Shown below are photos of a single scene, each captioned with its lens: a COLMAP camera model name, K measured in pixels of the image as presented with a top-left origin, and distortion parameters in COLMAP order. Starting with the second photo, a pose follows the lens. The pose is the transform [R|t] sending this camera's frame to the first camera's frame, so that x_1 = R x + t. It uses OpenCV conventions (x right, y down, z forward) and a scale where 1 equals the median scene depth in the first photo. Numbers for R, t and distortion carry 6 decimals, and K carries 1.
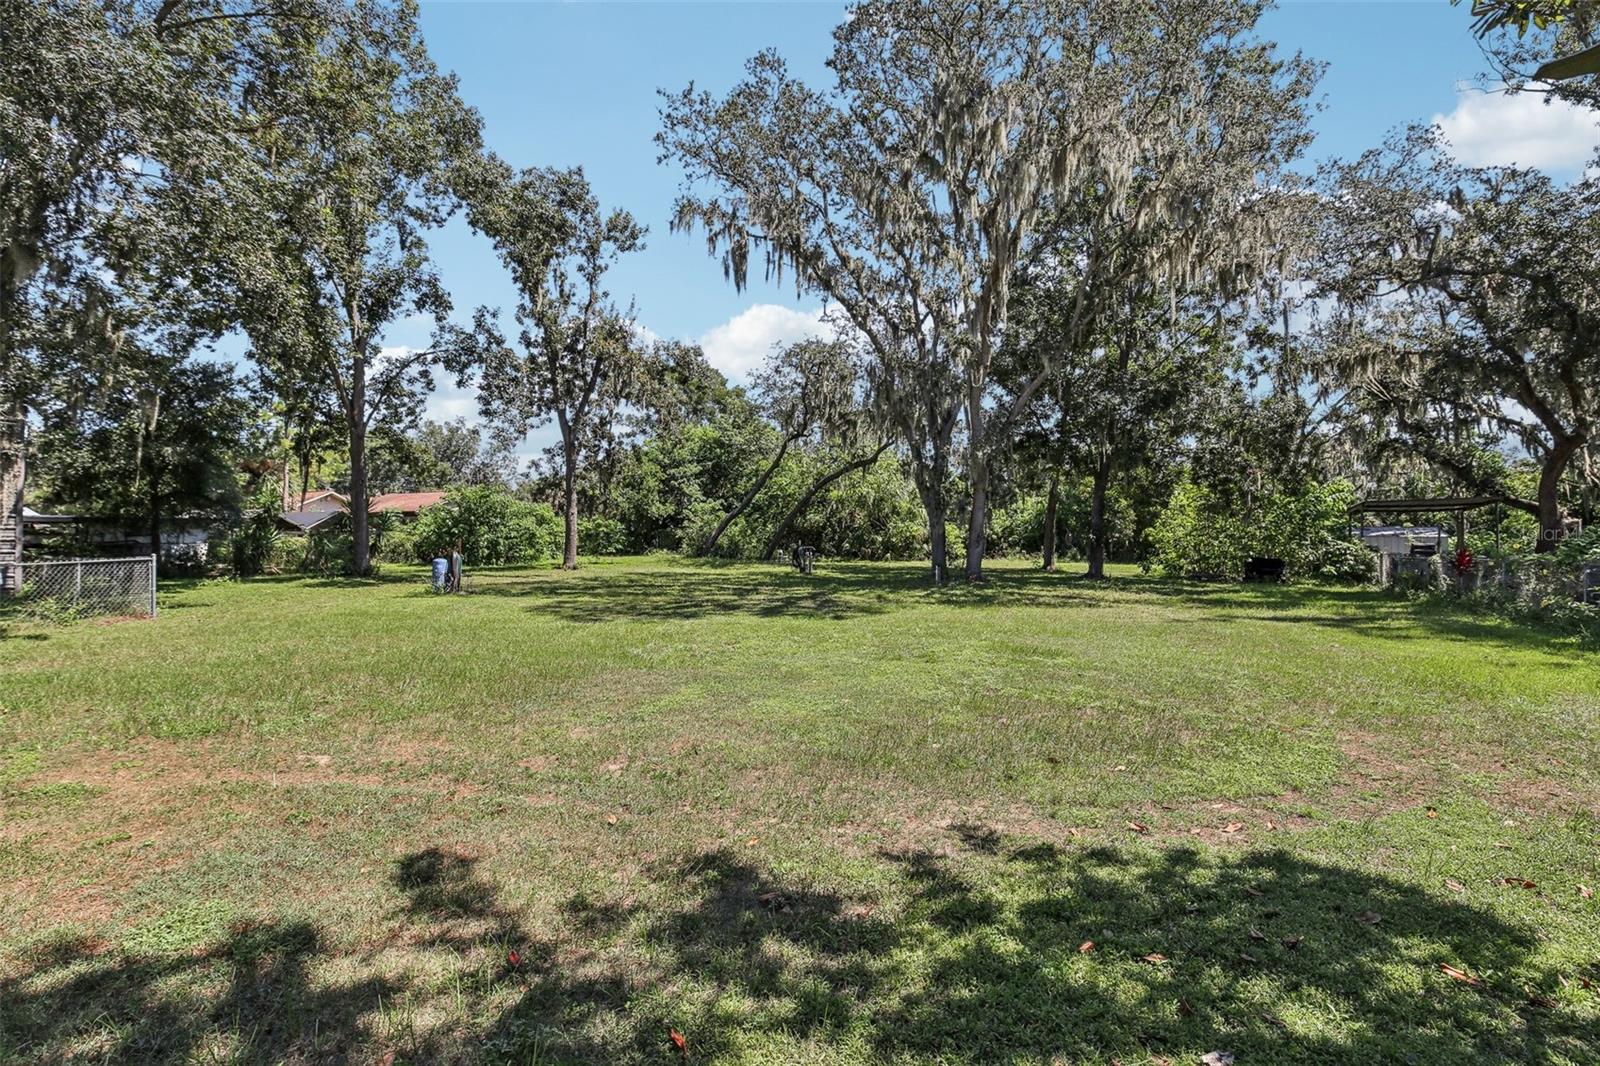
lens RADIAL K [[736.3, 0, 793.8], [0, 736.3, 526.7], [0, 0, 1]] dist [-0.015196, 0.005706]
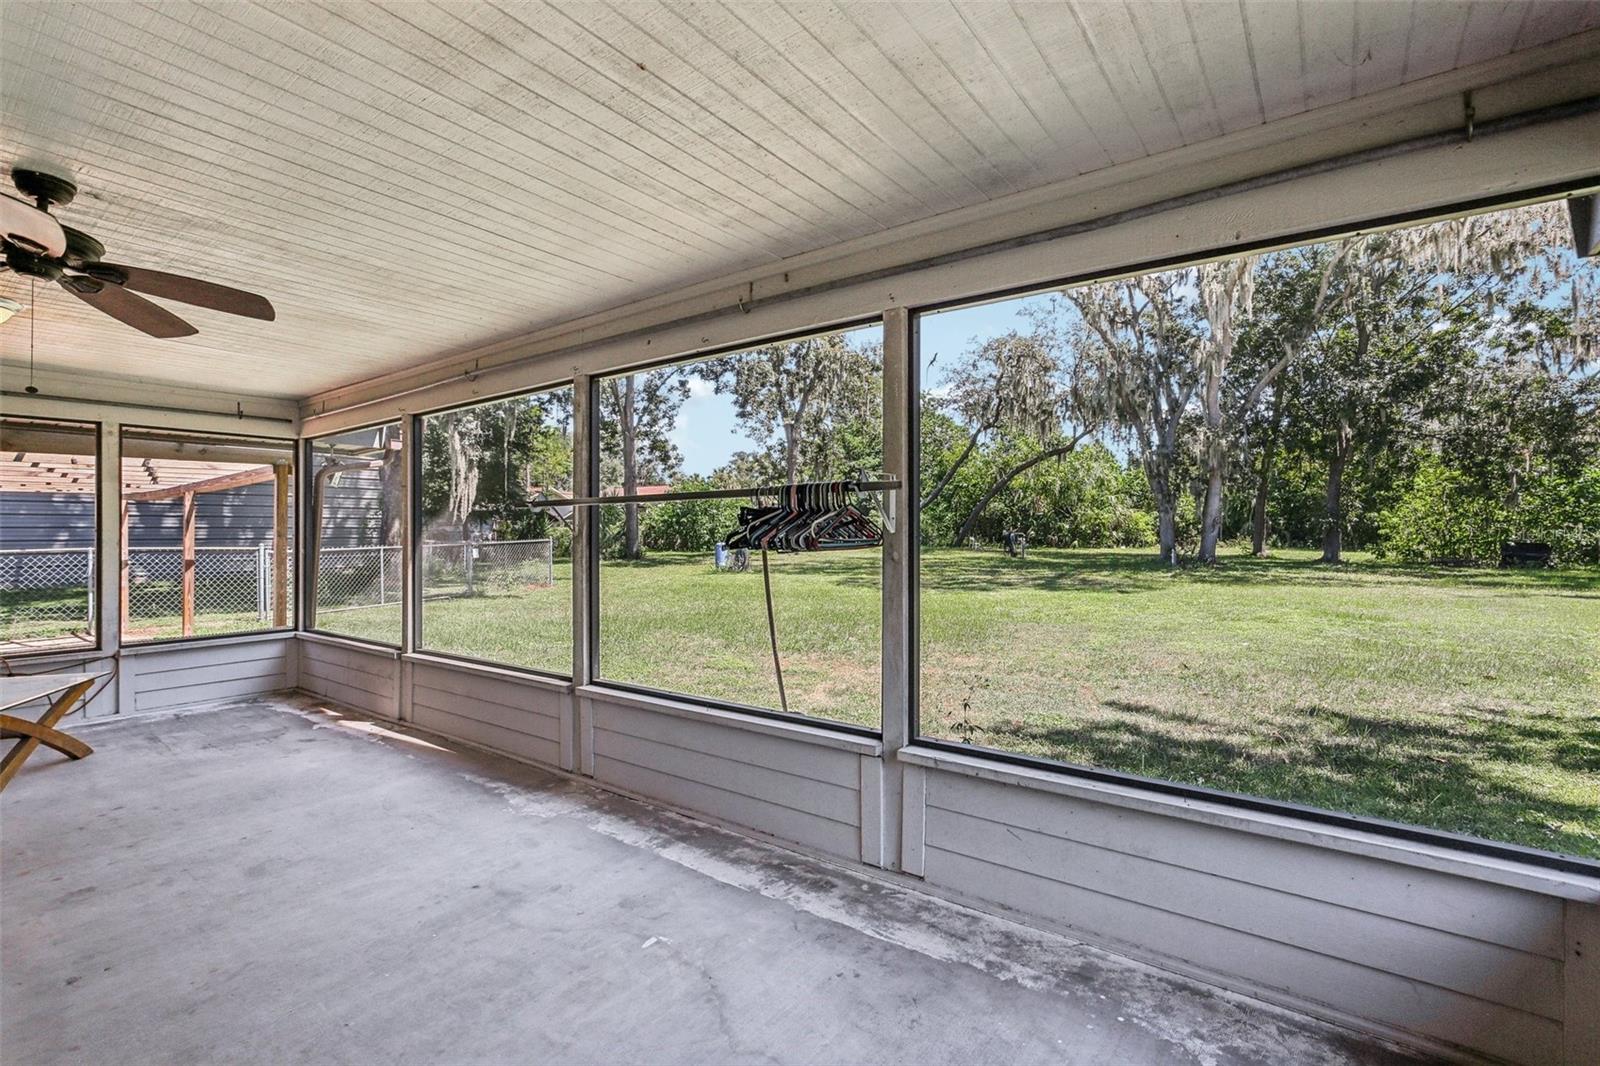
lens RADIAL K [[736.3, 0, 792.5], [0, 736.3, 526.9], [0, 0, 1]] dist [-0.015196, 0.005706]
pose [[0.984554, -0.004461, -0.175025, -0.130546], [0.006823, 0.999894, 0.012894, 0.003451], [0.174949, -0.013889, 0.984480, -0.104360]]
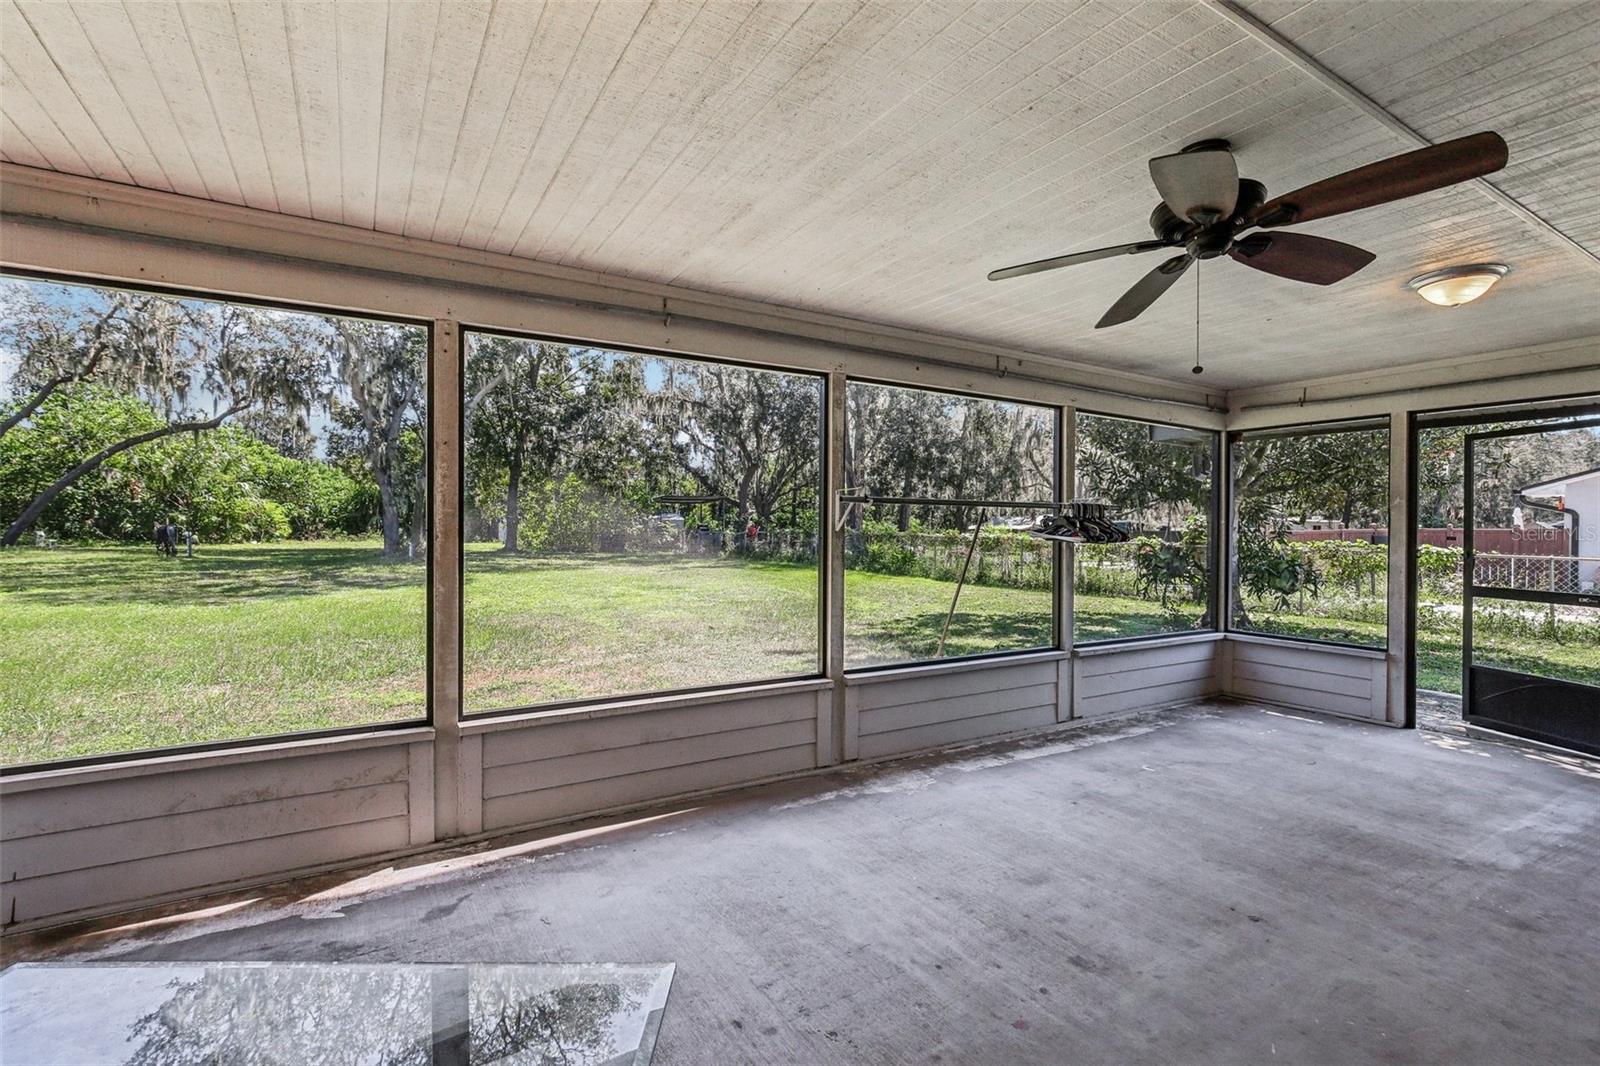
lens RADIAL K [[736.3, 0, 786.7], [0, 736.3, 534.1], [0, 0, 1]] dist [-0.015196, 0.005706]
pose [[0.540732, -0.000759, 0.841195, -0.348653], [-0.026482, 0.999489, 0.017925, 0.005025], [-0.840778, -0.031969, 0.540435, -0.033279]]
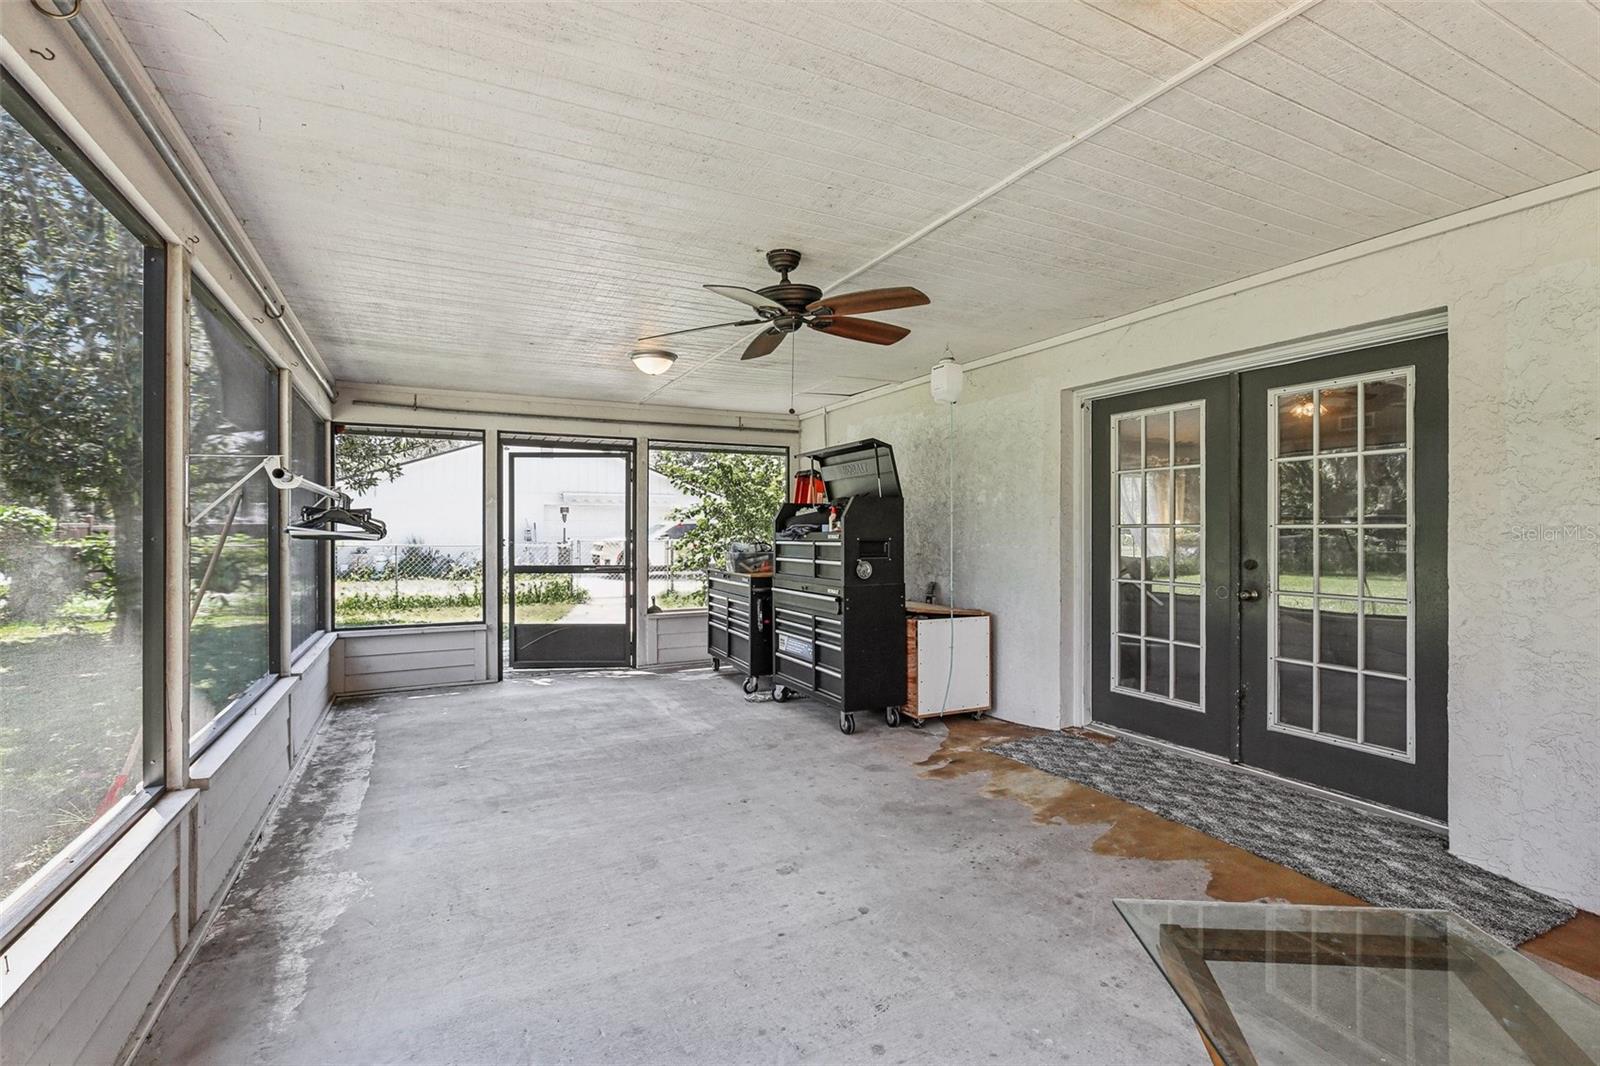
lens RADIAL K [[736.3, 0, 792.2], [0, 736.3, 506.7], [0, 0, 1]] dist [-0.015196, 0.005706]
pose [[-0.800158, 0.019718, 0.599464, -0.322719], [-0.011325, 0.998785, -0.047969, 0.008071], [-0.599682, -0.045172, -0.798963, 0.074670]]
